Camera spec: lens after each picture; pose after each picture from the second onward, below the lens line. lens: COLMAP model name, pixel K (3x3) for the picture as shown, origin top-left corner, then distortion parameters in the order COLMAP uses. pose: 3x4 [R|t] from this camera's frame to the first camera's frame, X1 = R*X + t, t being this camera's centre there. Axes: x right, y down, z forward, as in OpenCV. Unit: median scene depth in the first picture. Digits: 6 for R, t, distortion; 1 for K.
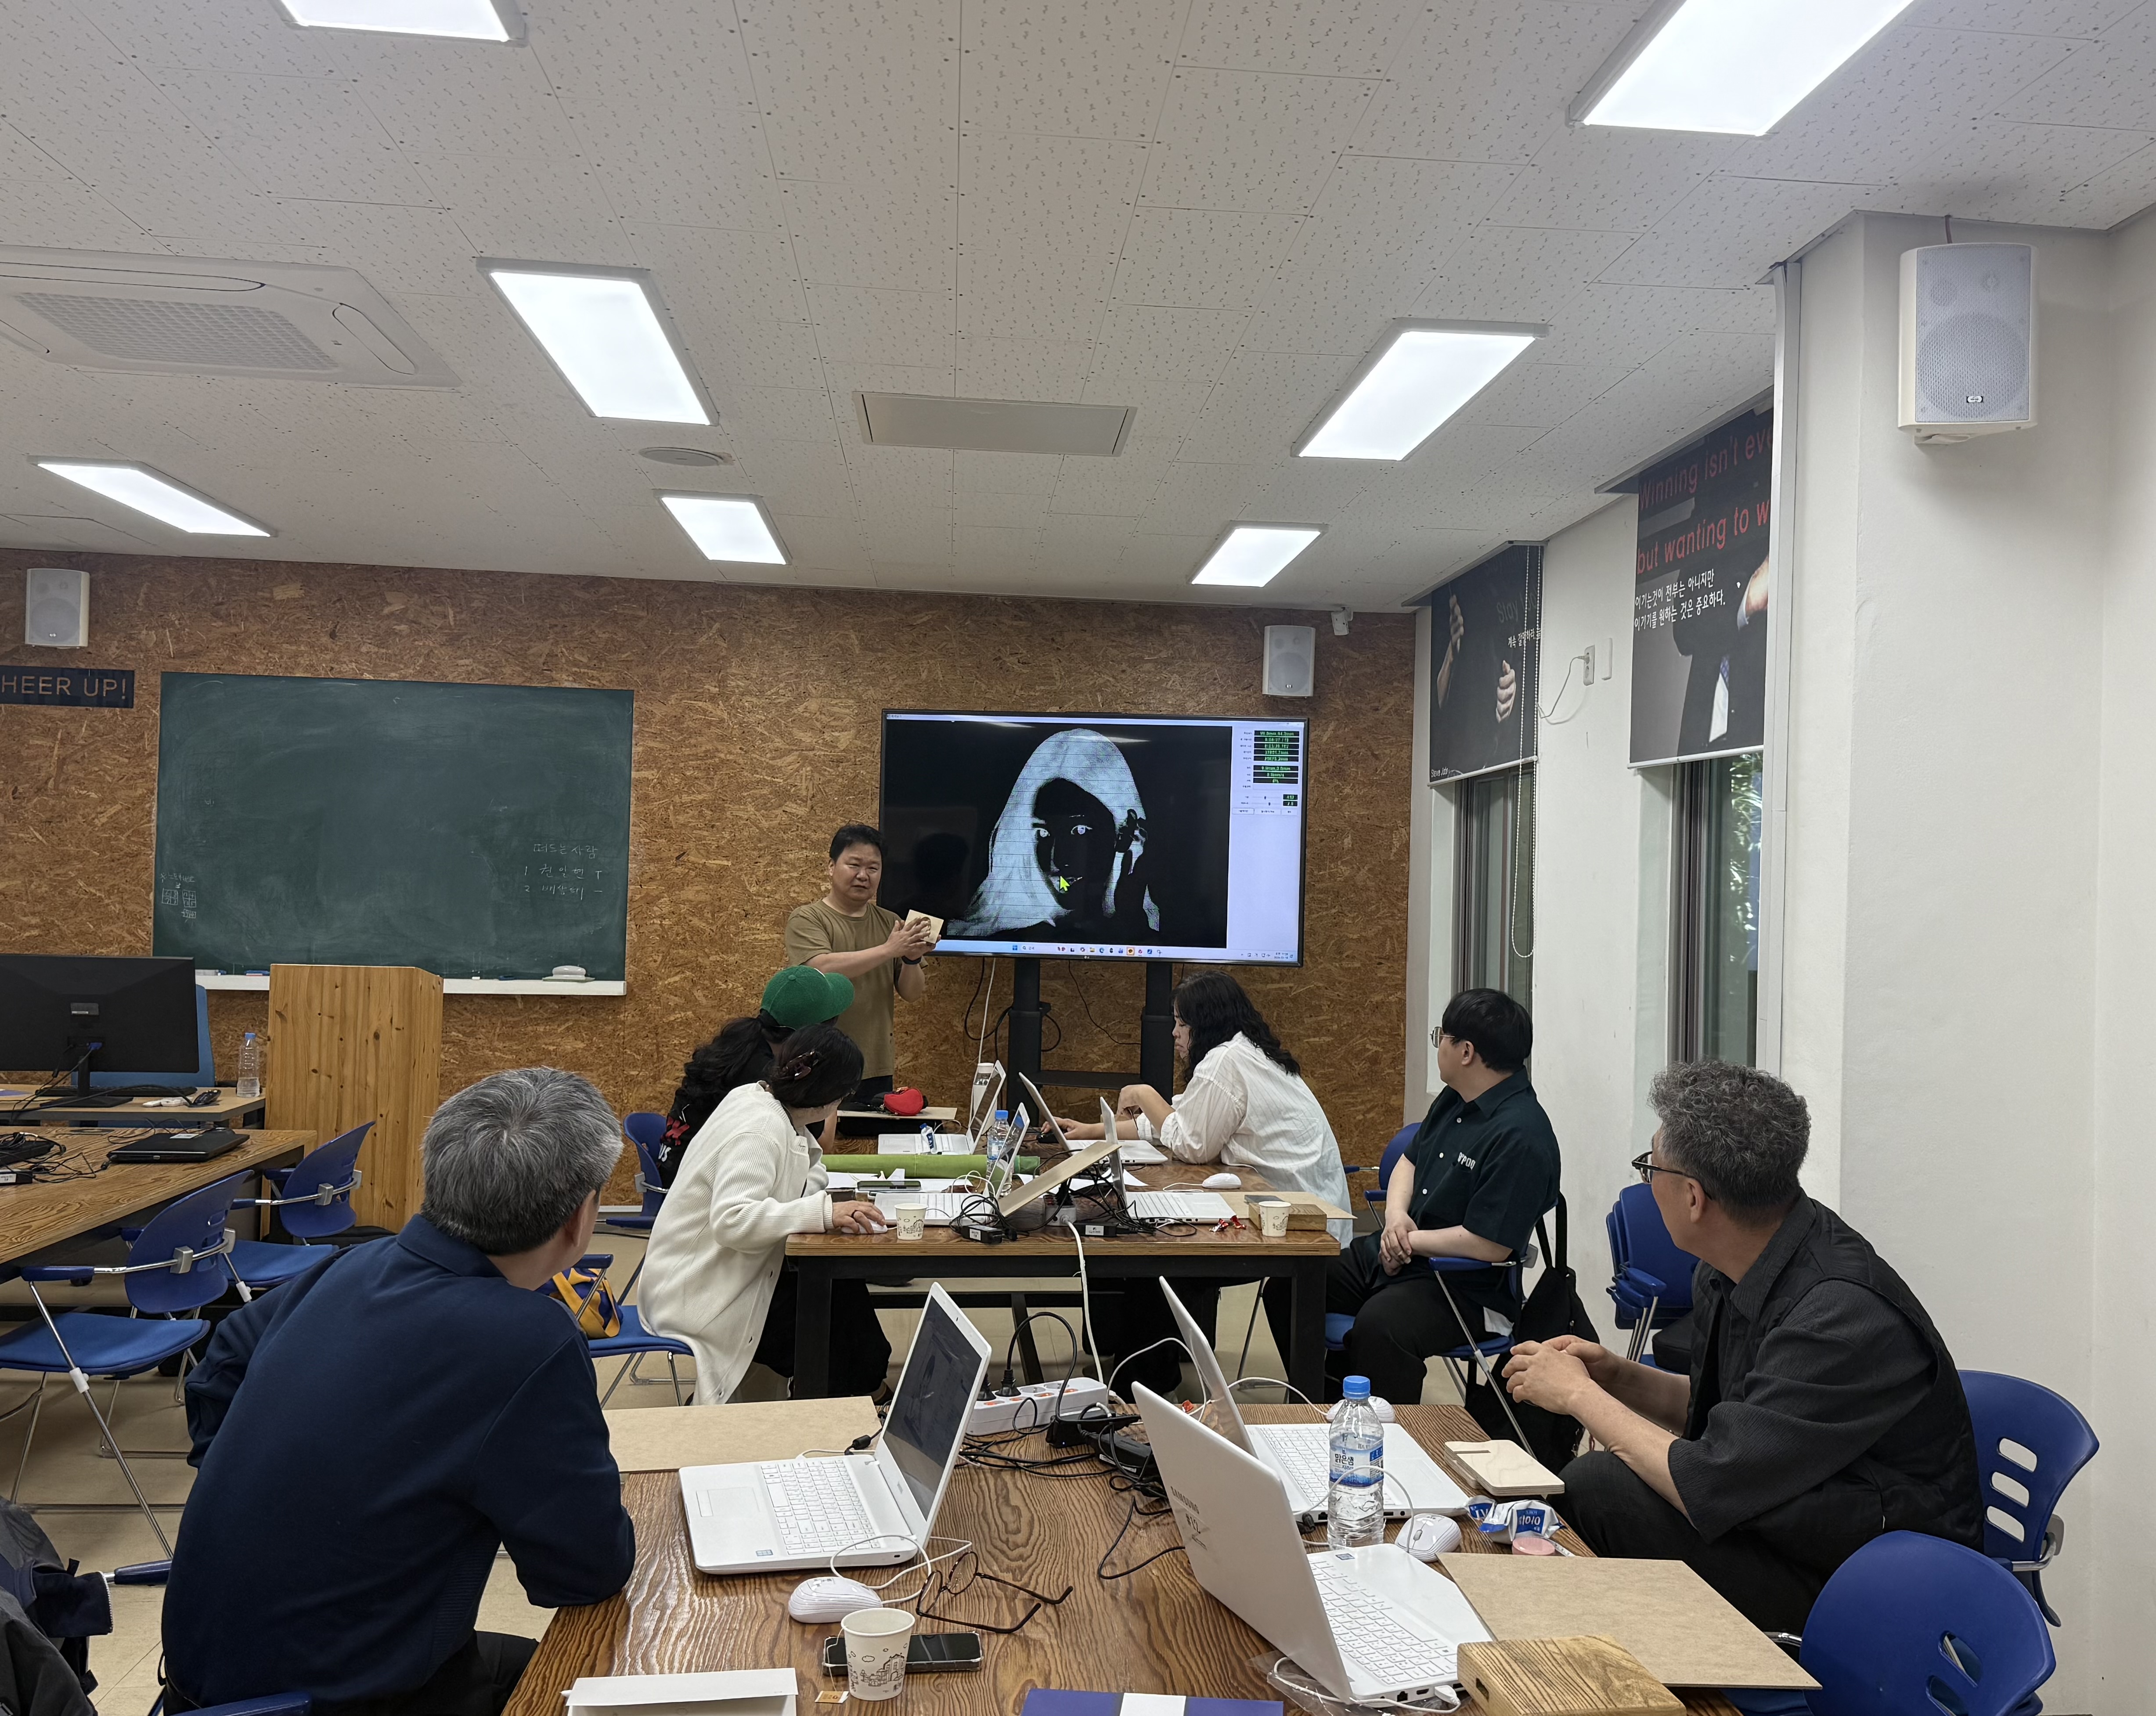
lens RADIAL K [[2027.5, 0, 1171.4], [0, 2027.5, 819.6], [0, 0, 1]] dist [0.035723, 0.000000]
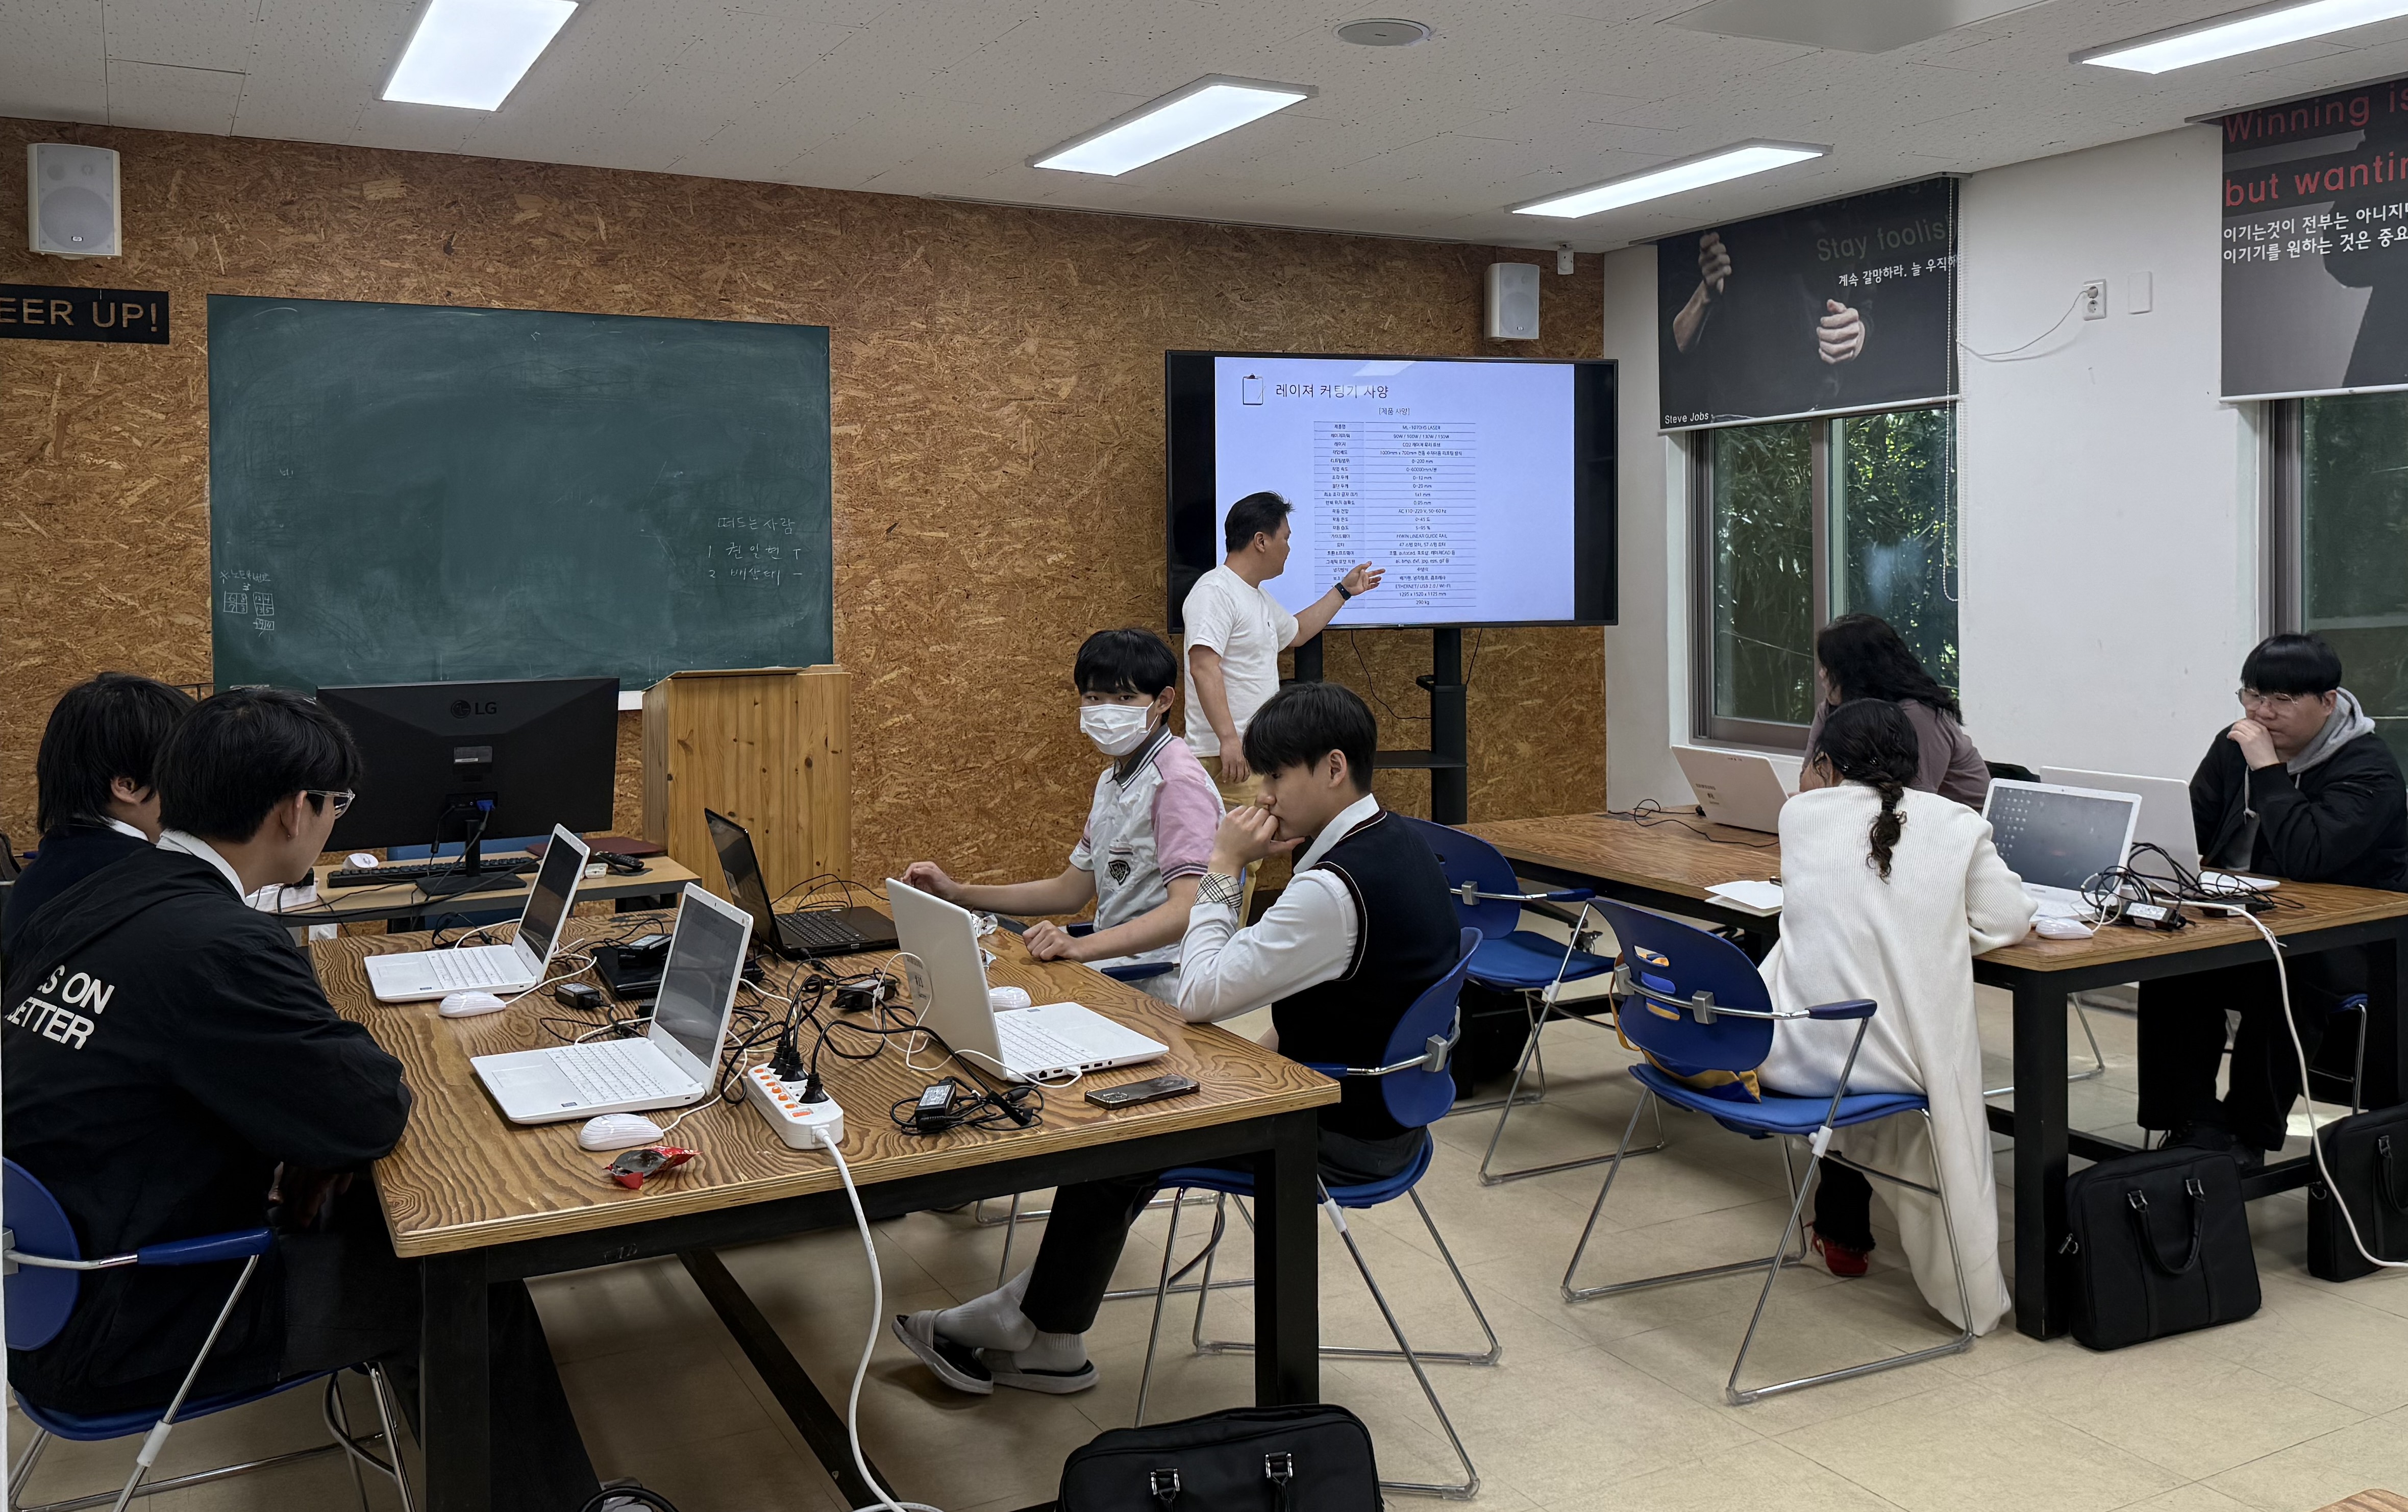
lens RADIAL K [[2041.4, 0, 1344.6], [0, 2041.4, 569.4], [0, 0, 1]] dist [0.074815, -0.101938]
pose [[0.924255, -0.037477, 0.379932, -0.393311], [0.021783, 0.998726, 0.045523, 0.000780], [-0.381154, -0.033799, 0.923894, 0.158217]]
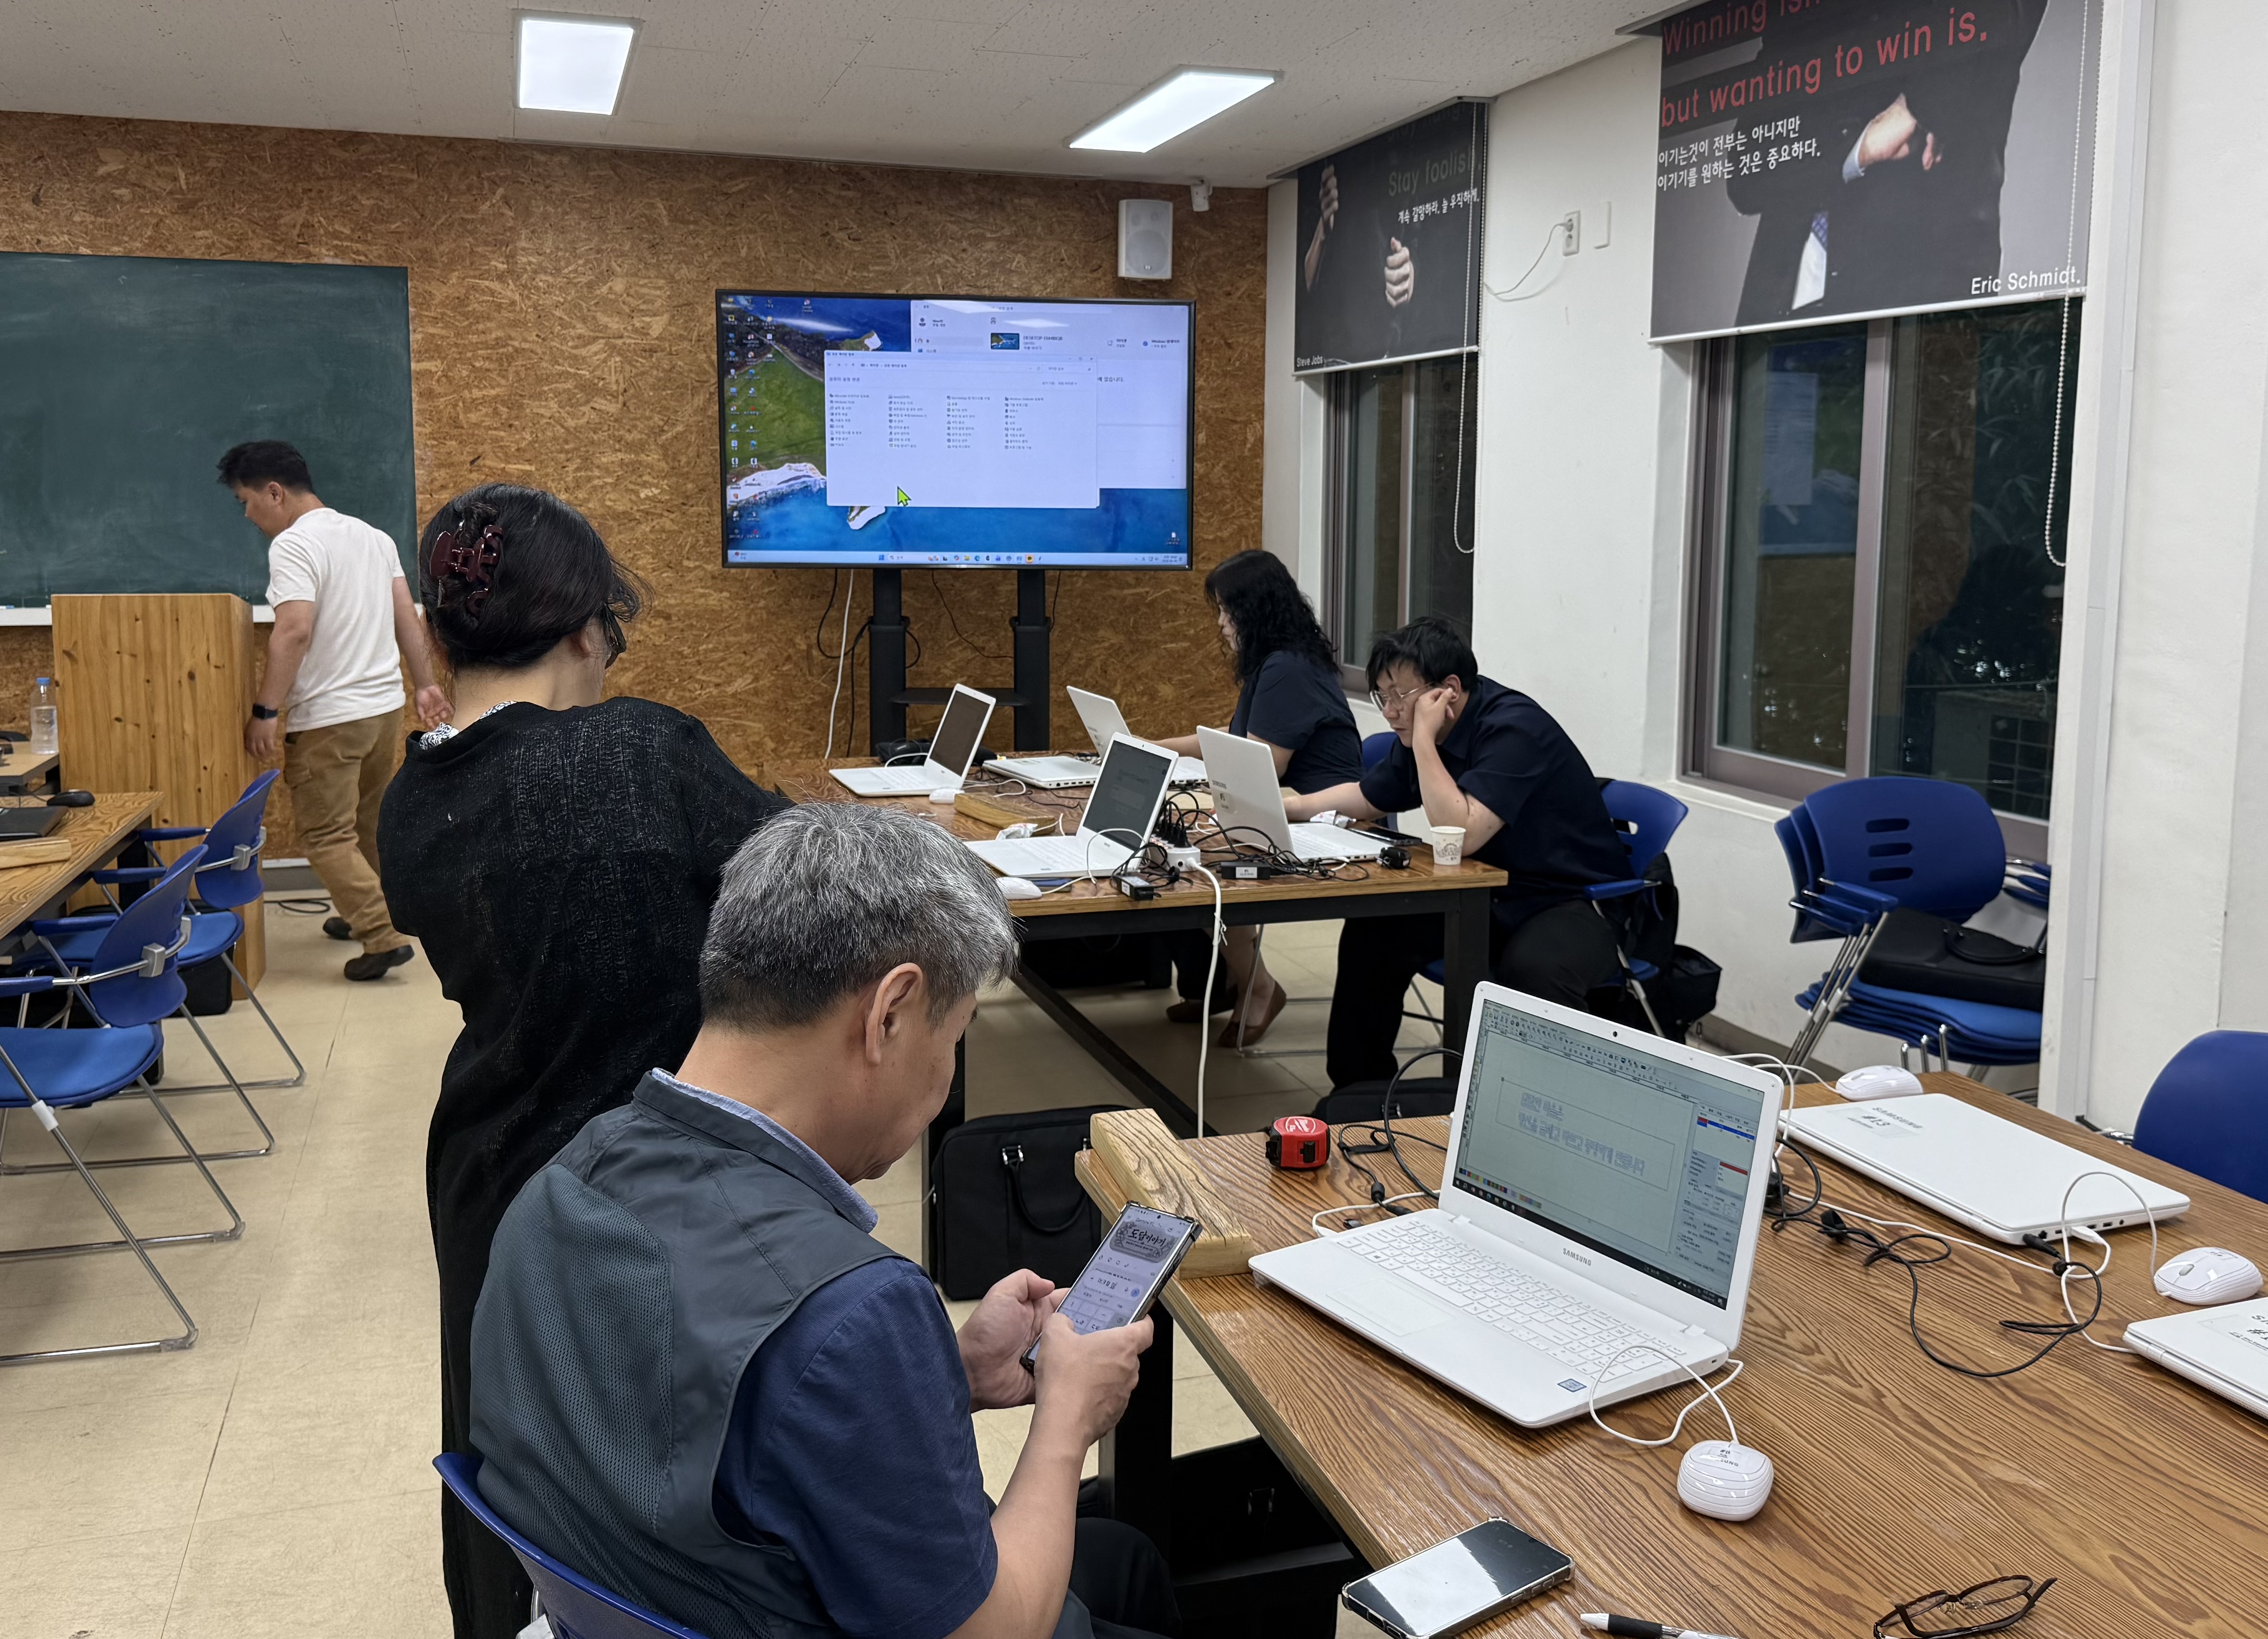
lens RADIAL K [[1987.6, 0, 1130.5], [0, 1987.6, 679.7], [0, 0, 1]] dist [0.069330, -0.134997]
pose [[0.982753, -0.034977, 0.181582, -0.124876], [0.011978, 0.991927, 0.126240, 0.006280], [-0.184532, -0.121888, 0.975239, 0.095924]]
